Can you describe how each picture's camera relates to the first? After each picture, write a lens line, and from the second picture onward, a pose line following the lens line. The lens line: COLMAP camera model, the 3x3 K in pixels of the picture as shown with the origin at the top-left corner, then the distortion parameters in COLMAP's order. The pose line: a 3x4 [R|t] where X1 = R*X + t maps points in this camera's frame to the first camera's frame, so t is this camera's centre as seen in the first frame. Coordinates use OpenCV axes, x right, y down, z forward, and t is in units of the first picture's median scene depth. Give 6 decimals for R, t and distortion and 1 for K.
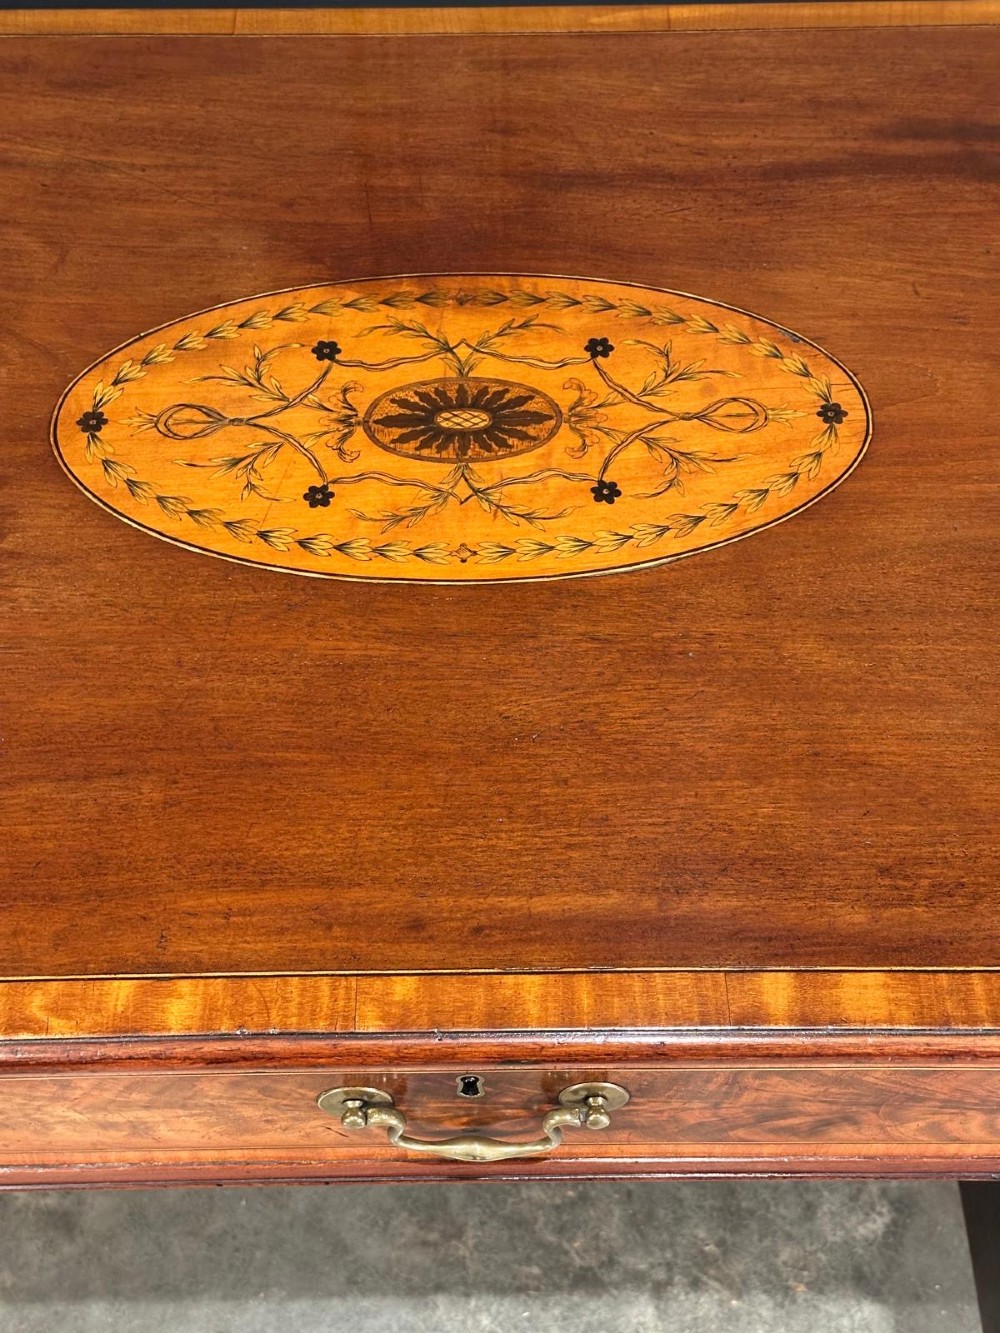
lens RADIAL K [[1840.8, 0, 500.0], [0, 1840.8, 666.5], [0, 0, 1]] dist [0.154995, -0.178548]
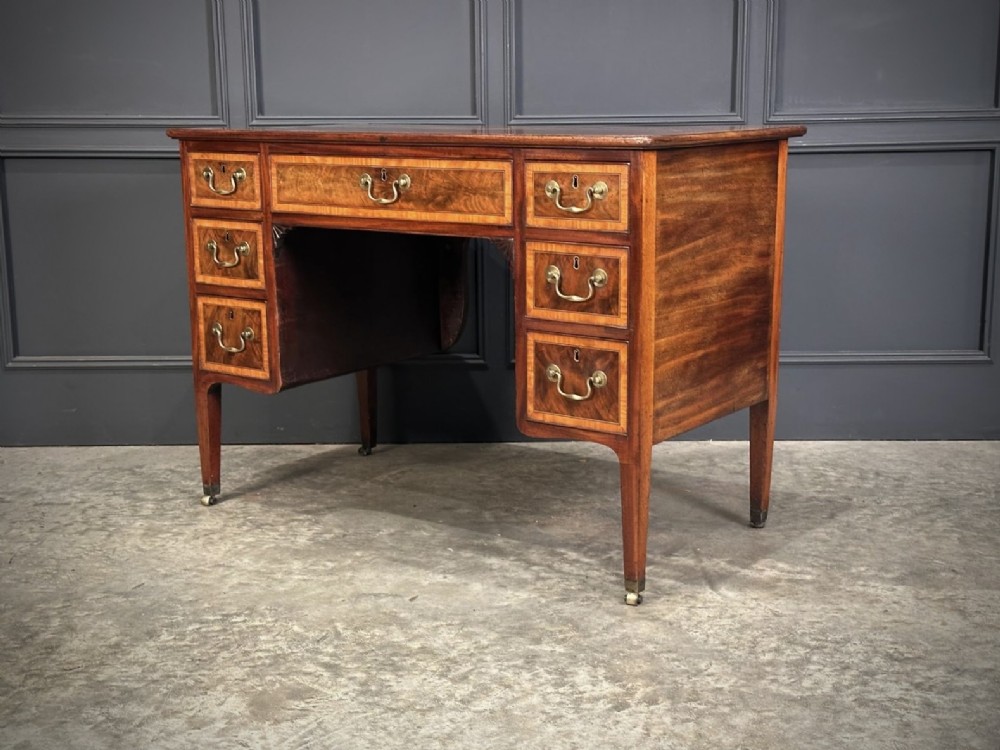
lens RADIAL K [[1375.5, 0, 510.4], [0, 1375.5, 371.4], [0, 0, 1]] dist [0.182822, -0.353798]
pose [[0.999901, -0.003900, -0.013499, 0.049895], [-0.006624, 0.716426, -0.697632, 2.581430], [0.012391, 0.697652, 0.716329, -1.039447]]
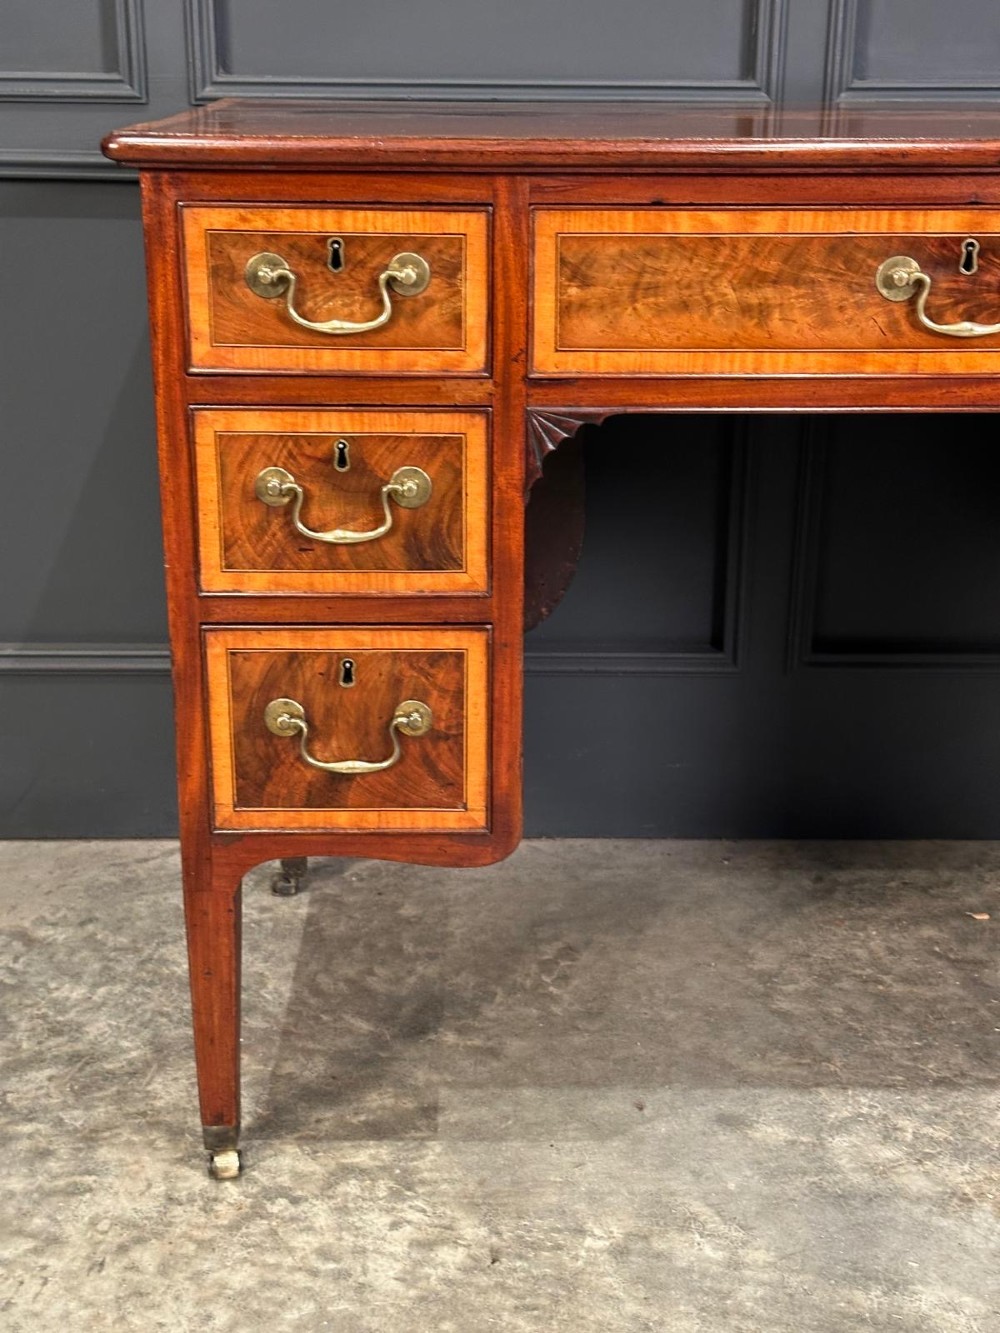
lens RADIAL K [[1833.6, 0, 517.2], [0, 1833.6, 670.4], [0, 0, 1]] dist [0.182822, -0.353798]
pose [[0.999923, 0.007438, 0.009897, -0.357220], [-0.000122, 0.805293, -0.592878, 1.238513], [-0.012380, 0.592831, 0.805232, -0.122593]]
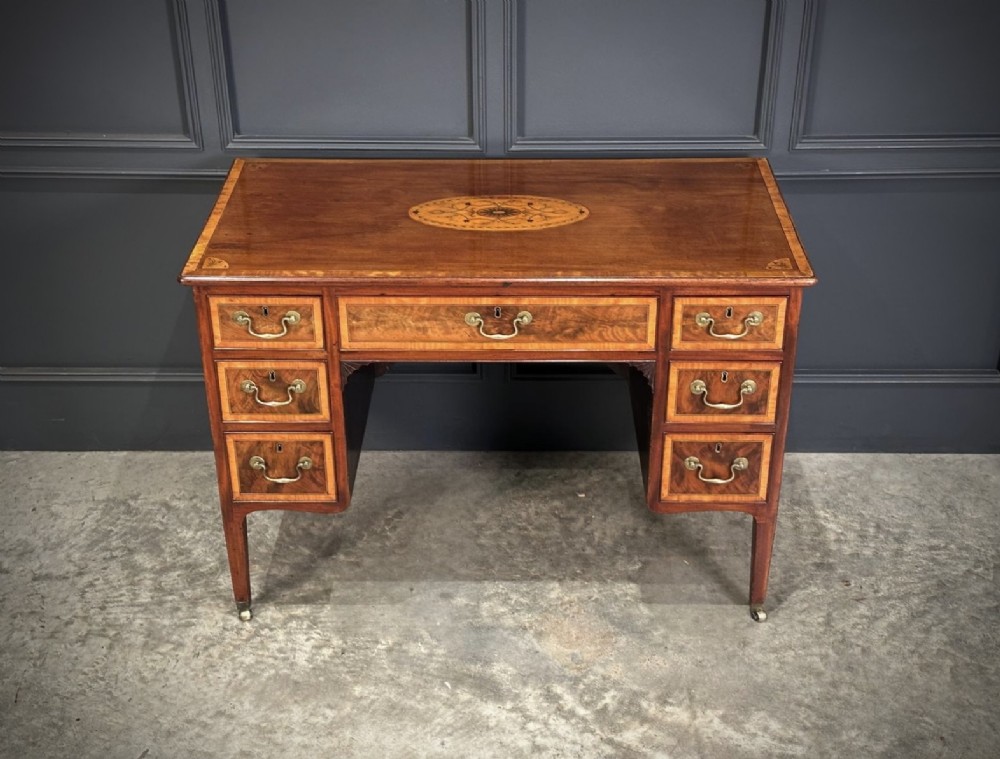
lens RADIAL K [[1378.7, 0, 506.5], [0, 1378.7, 384.2], [0, 0, 1]] dist [0.190558, -0.394609]
pose [[0.999849, 0.008234, -0.015299, 0.047644], [-0.013997, 0.903405, -0.428561, 1.503042], [0.010293, 0.428710, 0.903383, -1.652003]]
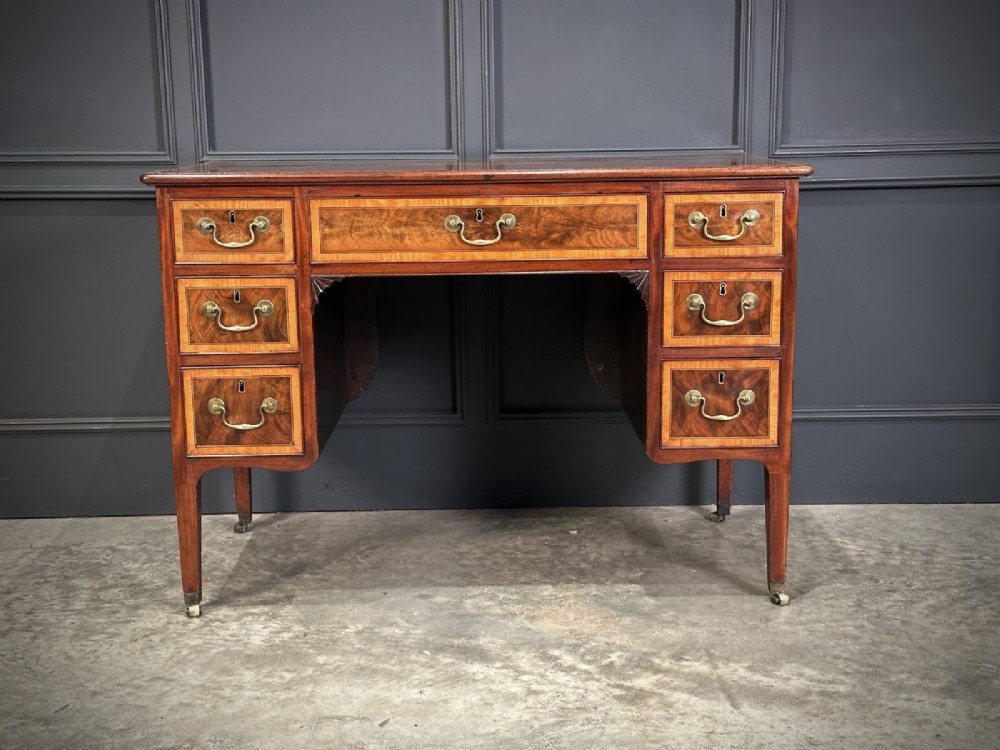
lens RADIAL K [[1358.9, 0, 506.4], [0, 1358.9, 375.5], [0, 0, 1]] dist [0.206870, -0.464057]
pose [[0.999926, -0.011811, 0.003055, 0.026118], [0.010557, 0.712198, -0.701900, 2.220714], [0.006115, 0.701880, 0.712269, -0.837543]]
